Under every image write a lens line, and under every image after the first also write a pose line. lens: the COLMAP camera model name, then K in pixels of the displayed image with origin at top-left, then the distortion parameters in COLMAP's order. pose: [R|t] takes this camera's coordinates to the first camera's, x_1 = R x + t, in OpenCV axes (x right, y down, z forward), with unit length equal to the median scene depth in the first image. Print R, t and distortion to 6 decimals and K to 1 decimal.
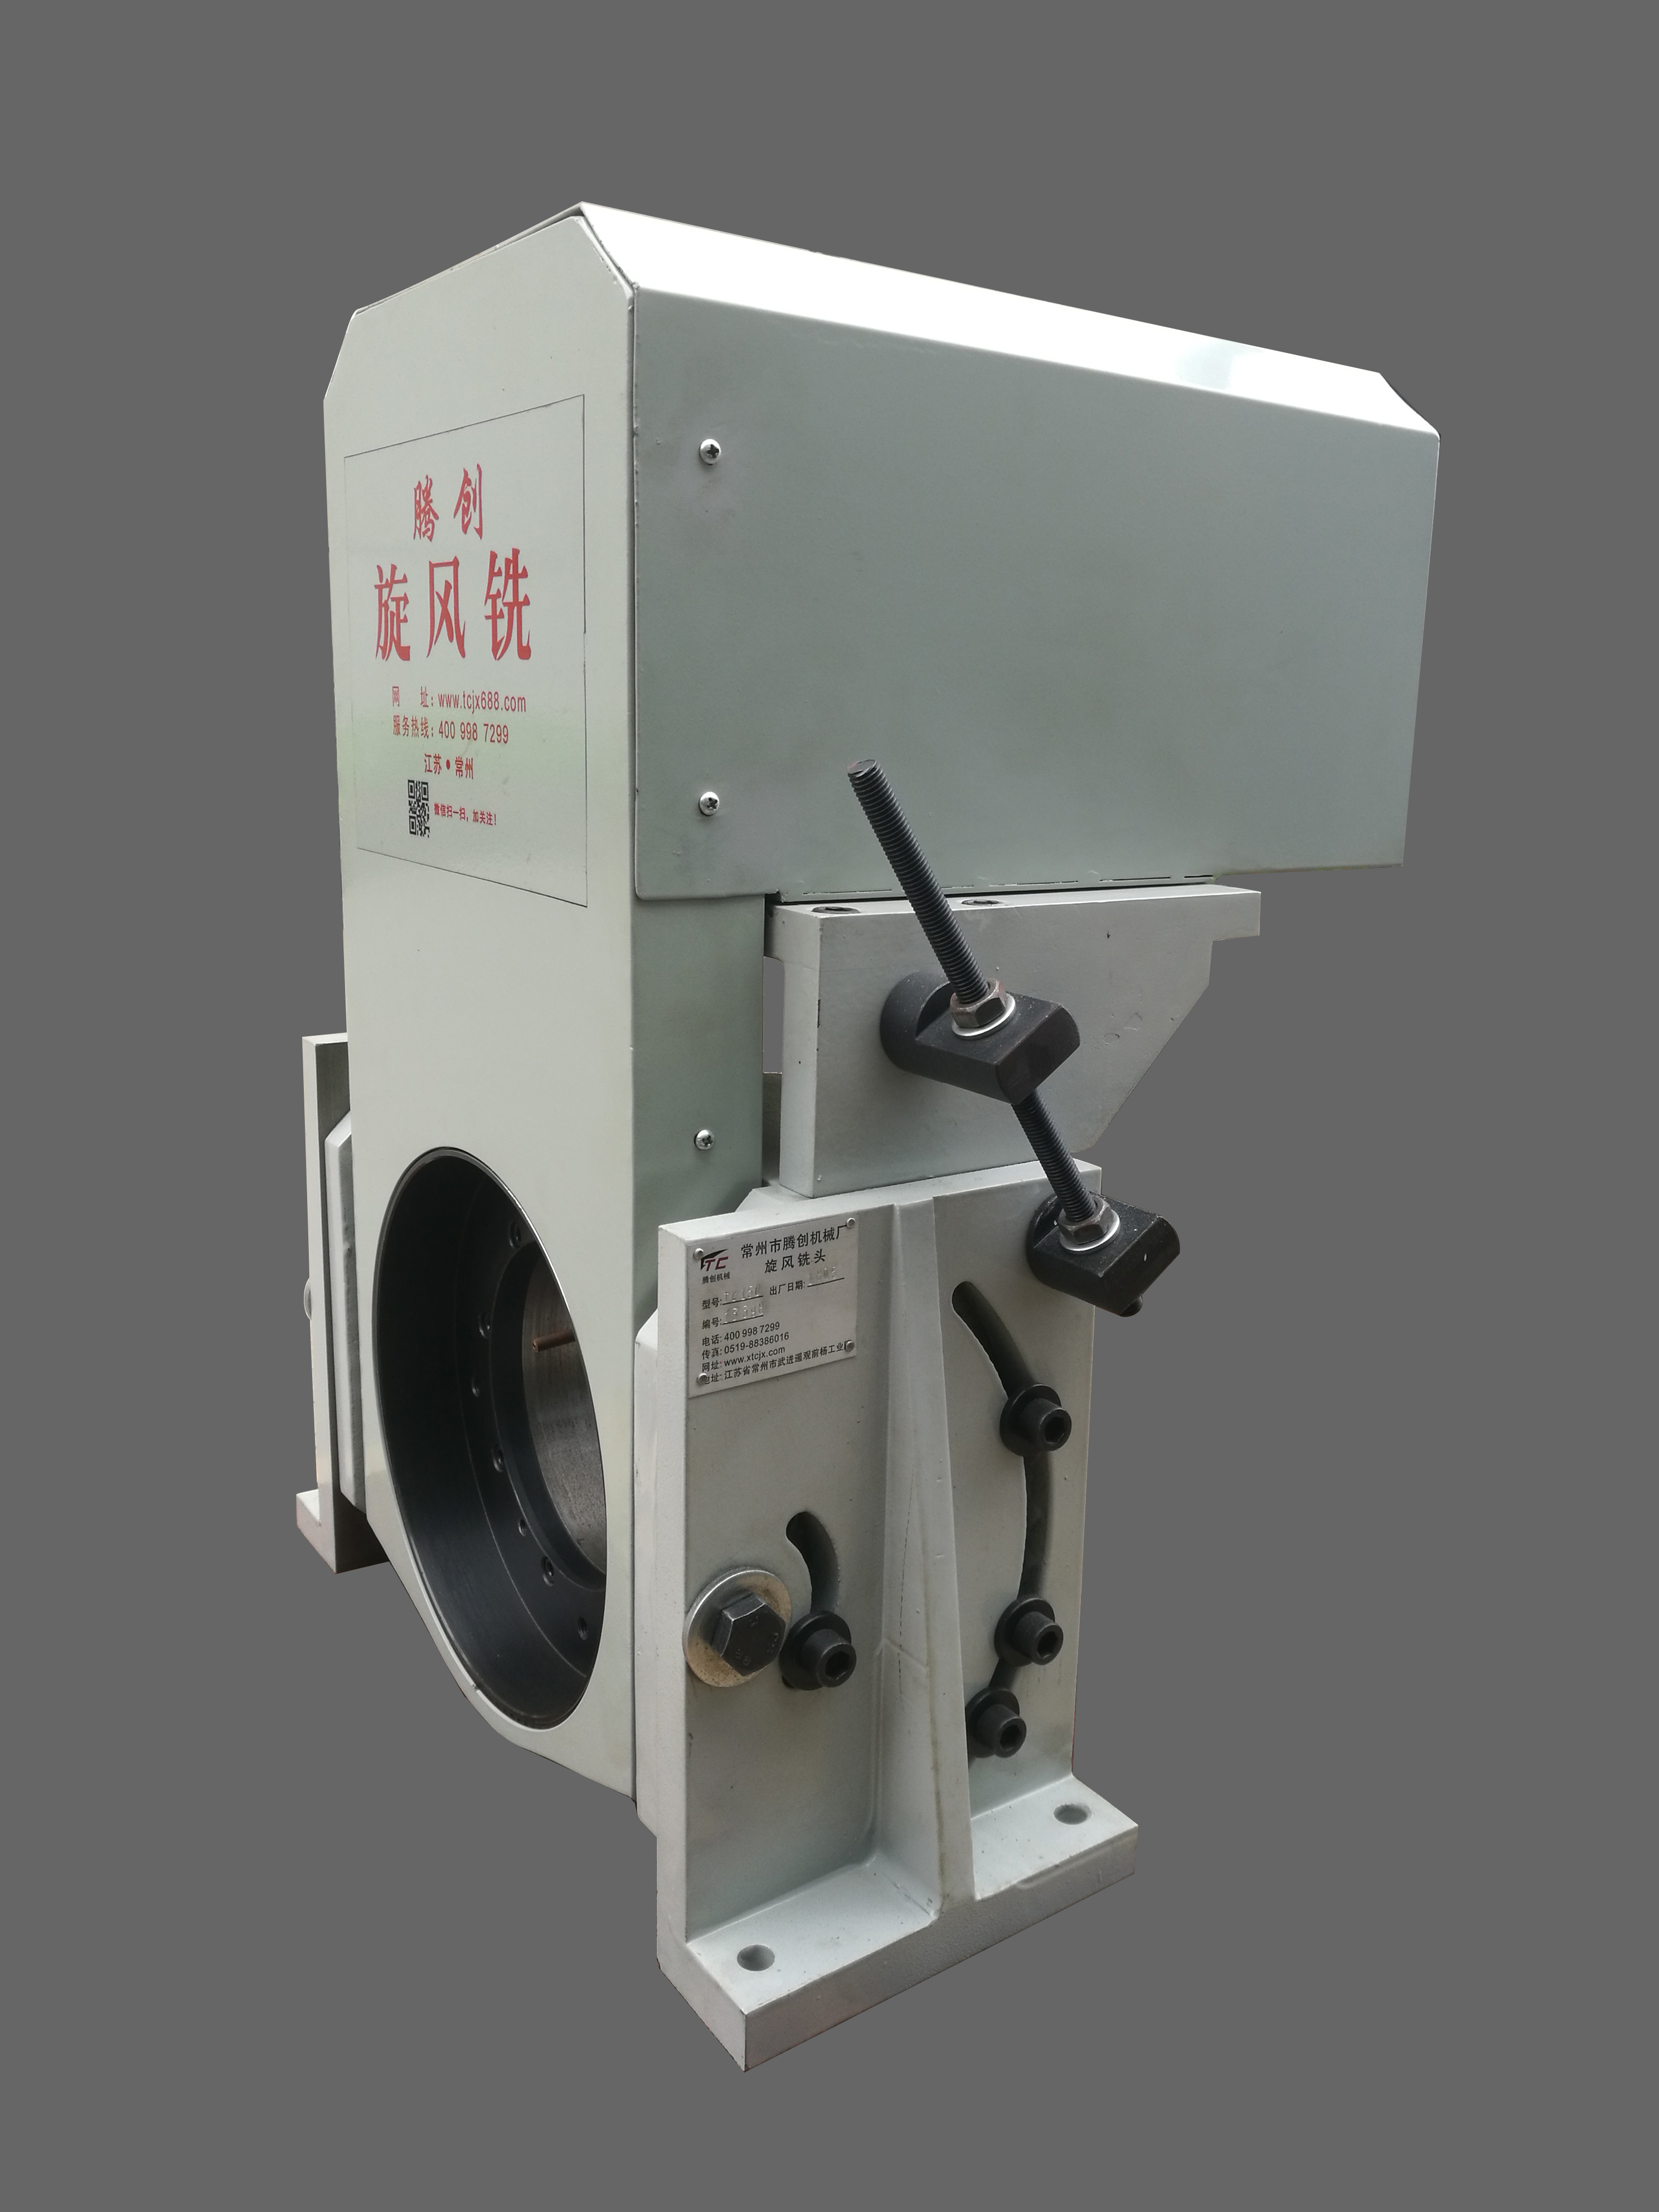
lens RADIAL K [[1732.6, 0, 829.5], [0, 1732.6, 1106.0], [0, 0, 1]] dist [-0.003135, -0.001368]
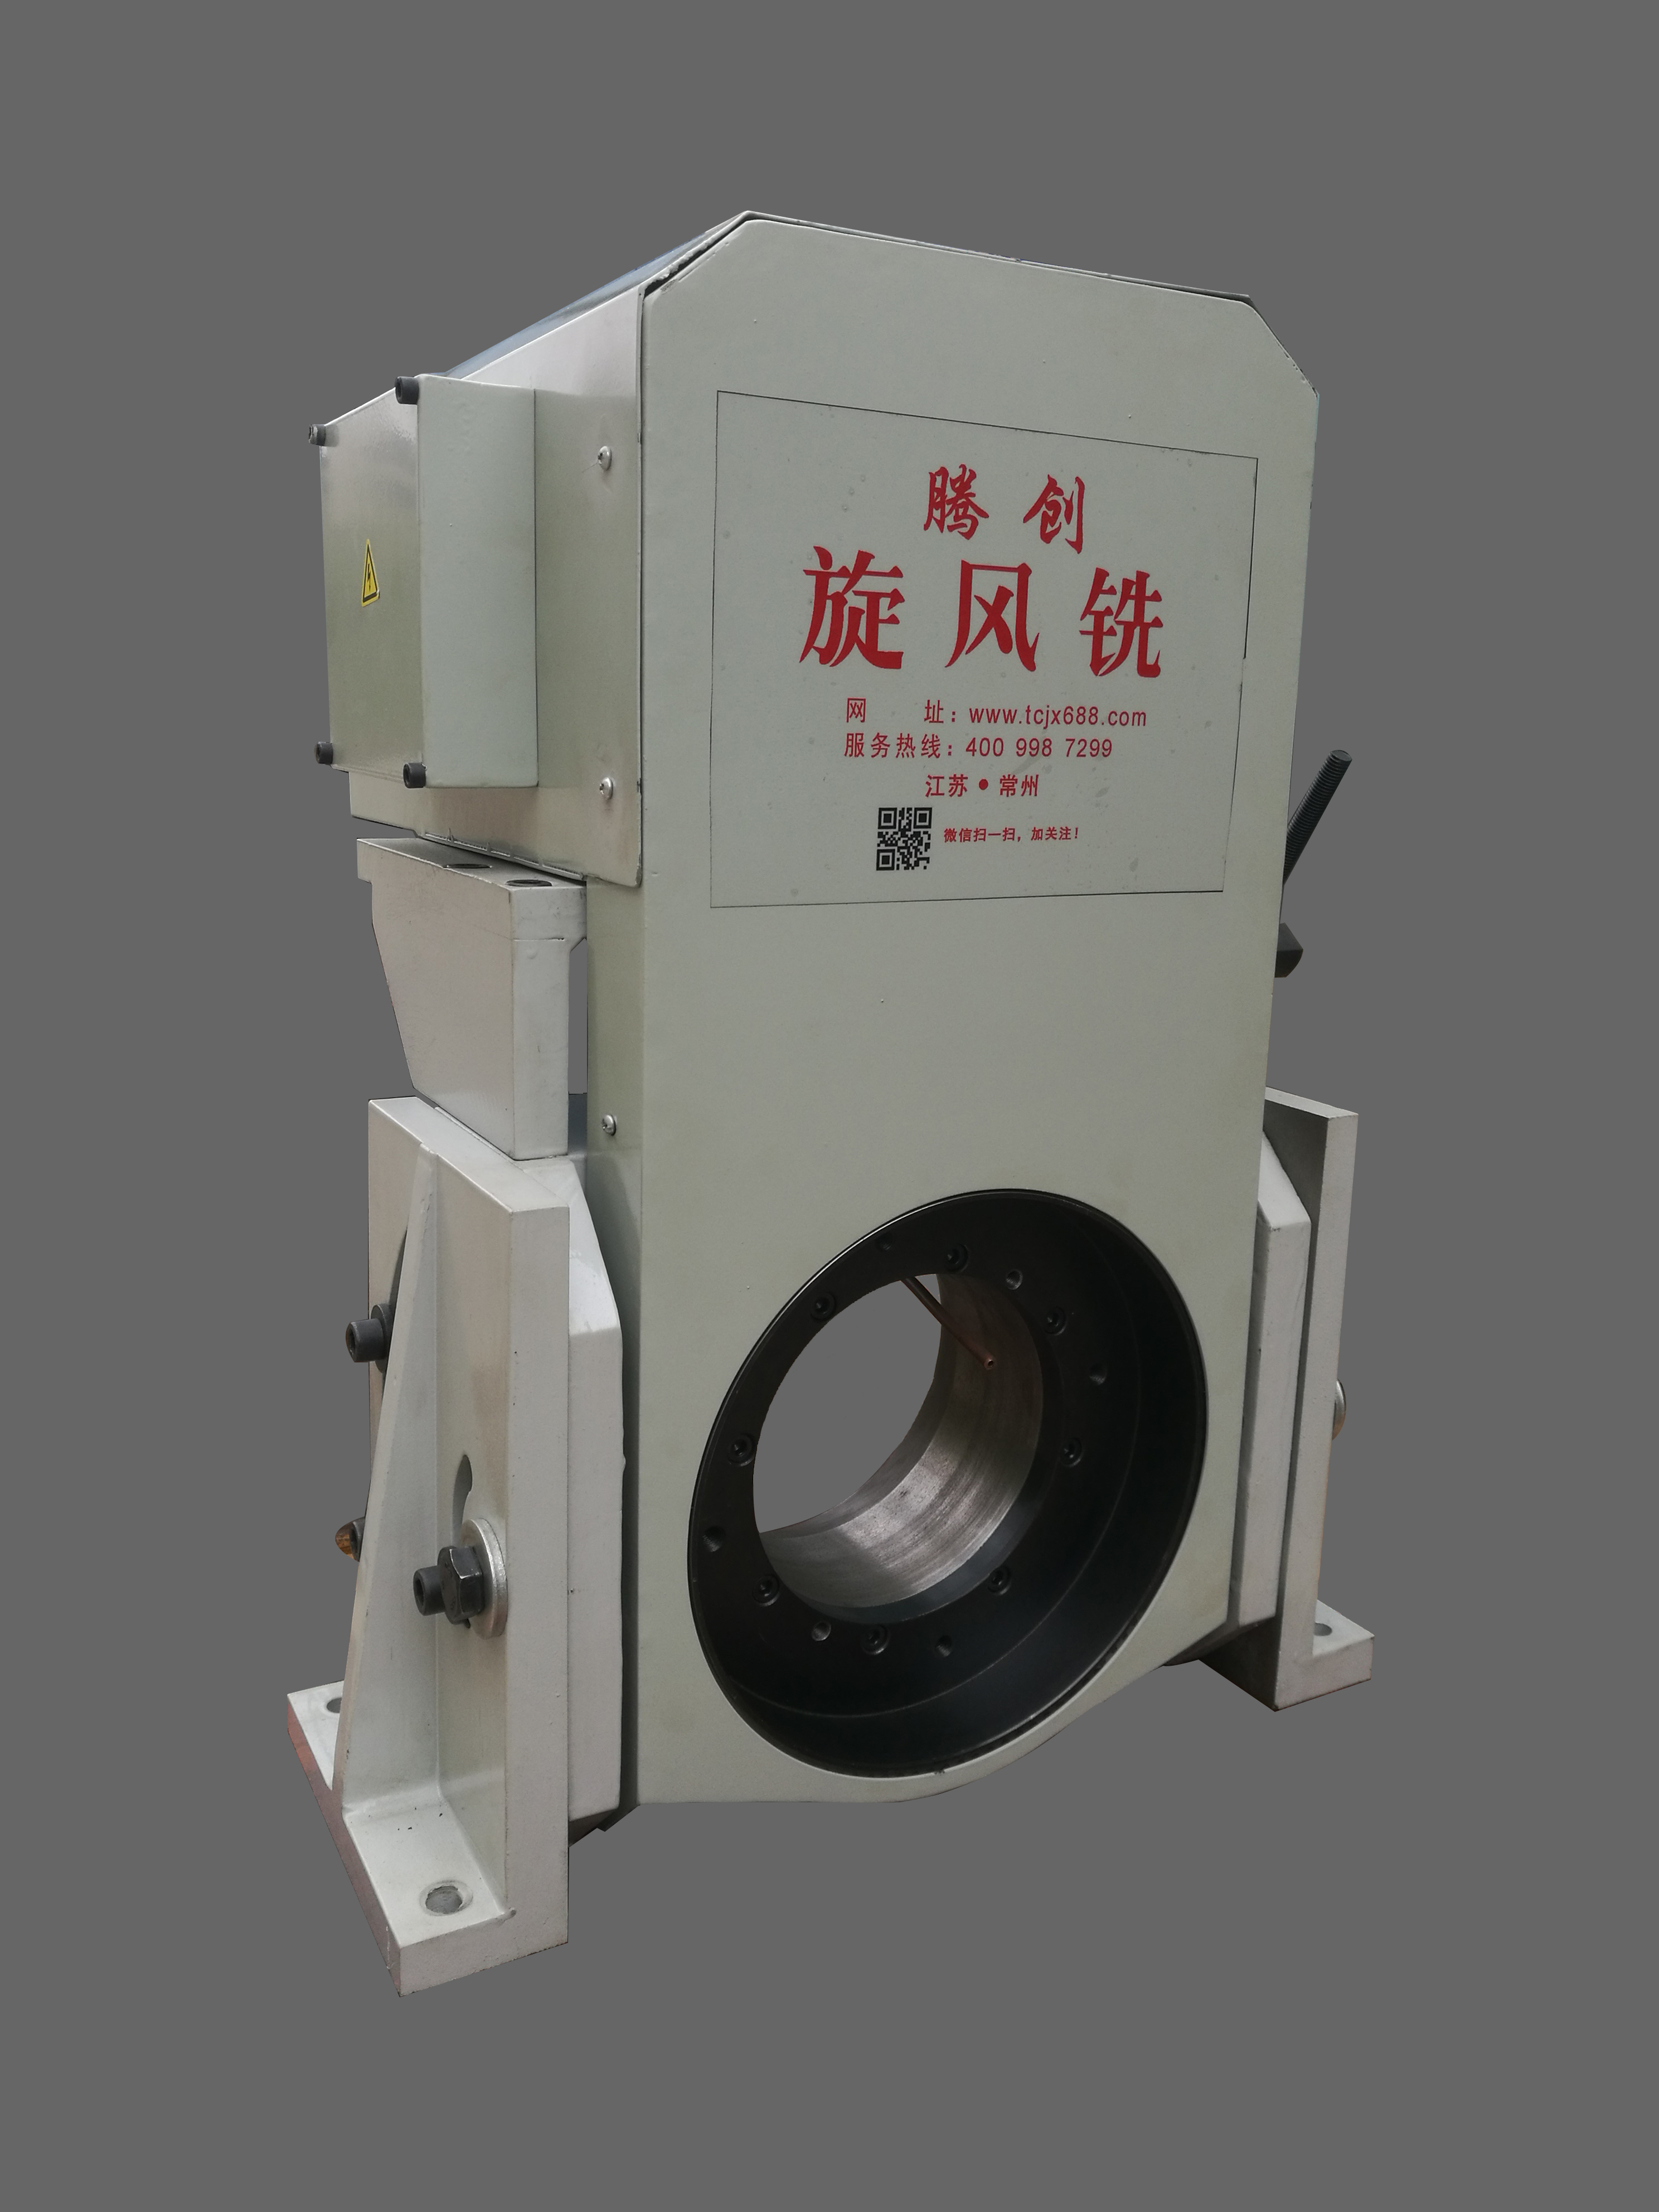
lens RADIAL K [[1715.0, 0, 706.9], [0, 1715.0, 1068.4], [0, 0, 1]] dist [0.004236, -0.085382]
pose [[0.130499, -0.245110, 0.960672, -1.175544], [0.200060, 0.955537, 0.216623, -0.285320], [-0.971054, 0.163923, 0.173733, 1.028990]]
